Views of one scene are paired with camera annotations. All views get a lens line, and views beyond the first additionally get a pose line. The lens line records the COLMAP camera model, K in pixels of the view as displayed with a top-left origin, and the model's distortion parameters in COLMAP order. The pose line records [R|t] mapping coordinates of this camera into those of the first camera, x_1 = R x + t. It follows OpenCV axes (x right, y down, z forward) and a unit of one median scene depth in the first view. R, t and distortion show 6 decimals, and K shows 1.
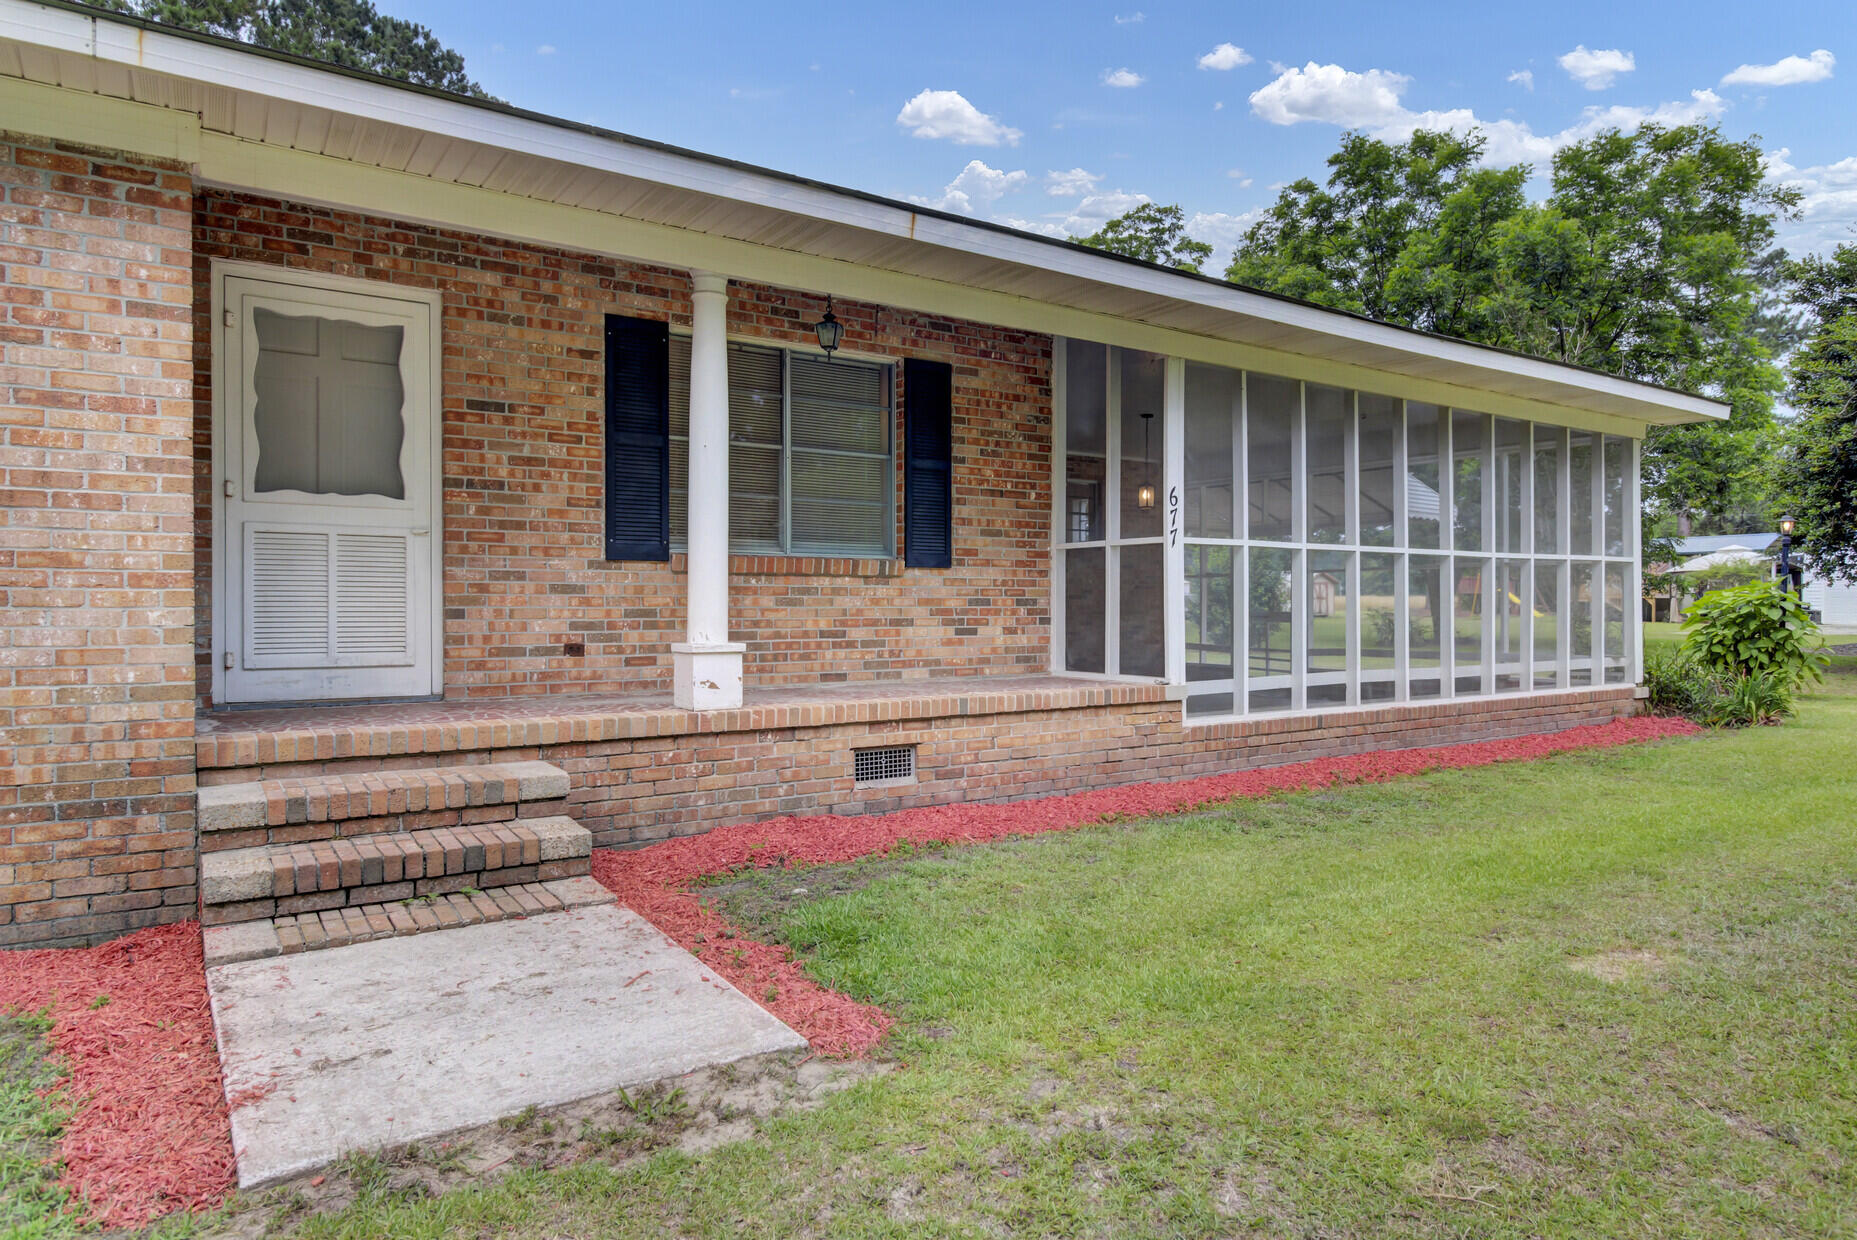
lens RADIAL K [[1081.4, 0, 923.6], [0, 1081.4, 616.9], [0, 0, 1]] dist [-0.003502, -0.003024]
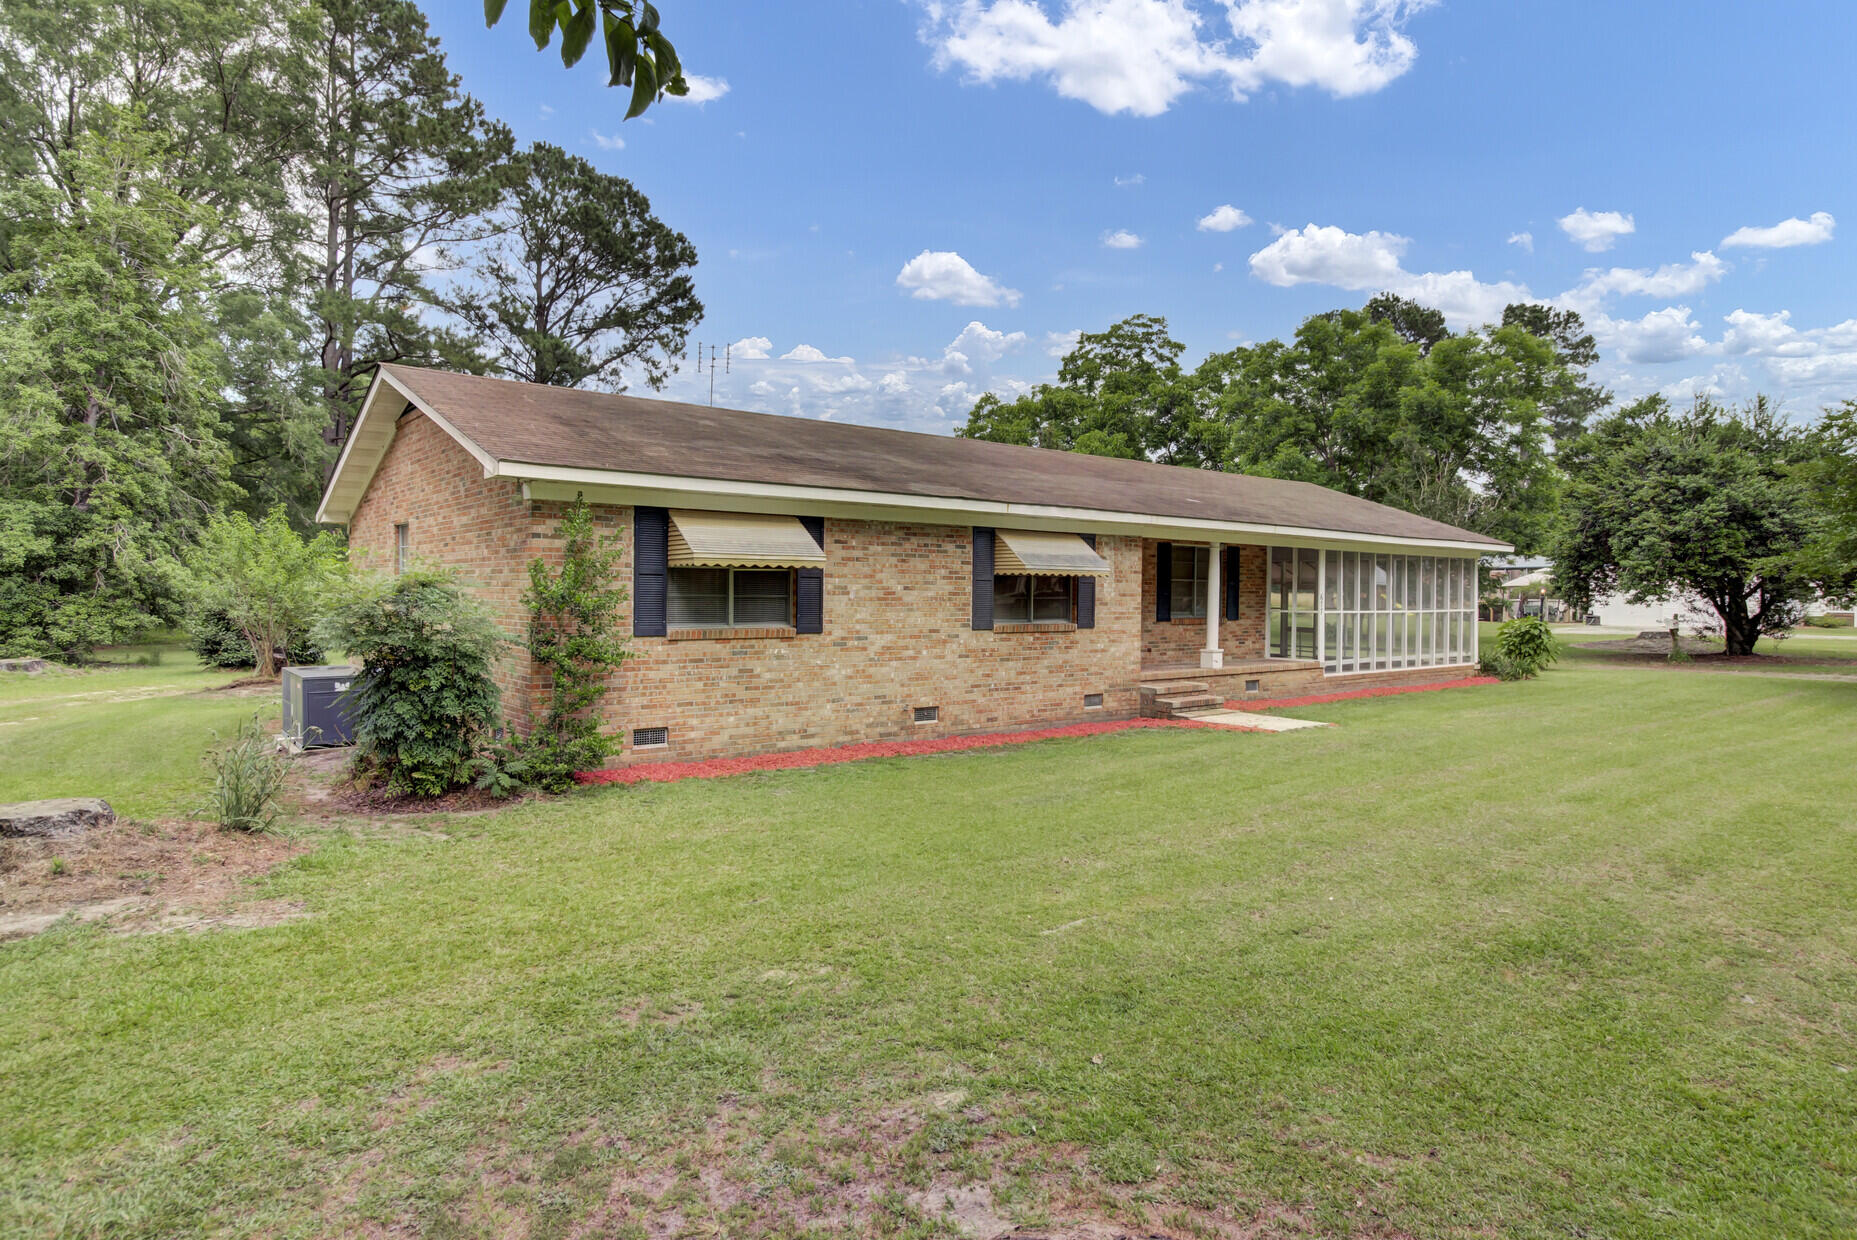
lens RADIAL K [[976.0, 0, 921.5], [0, 976.0, 608.1], [0, 0, 1]] dist [-0.006434, 0.000467]
pose [[0.998060, 0.007697, 0.061780, -0.729544], [-0.008075, 0.999950, 0.005877, -0.064913], [-0.061732, -0.006364, 0.998072, -1.124329]]
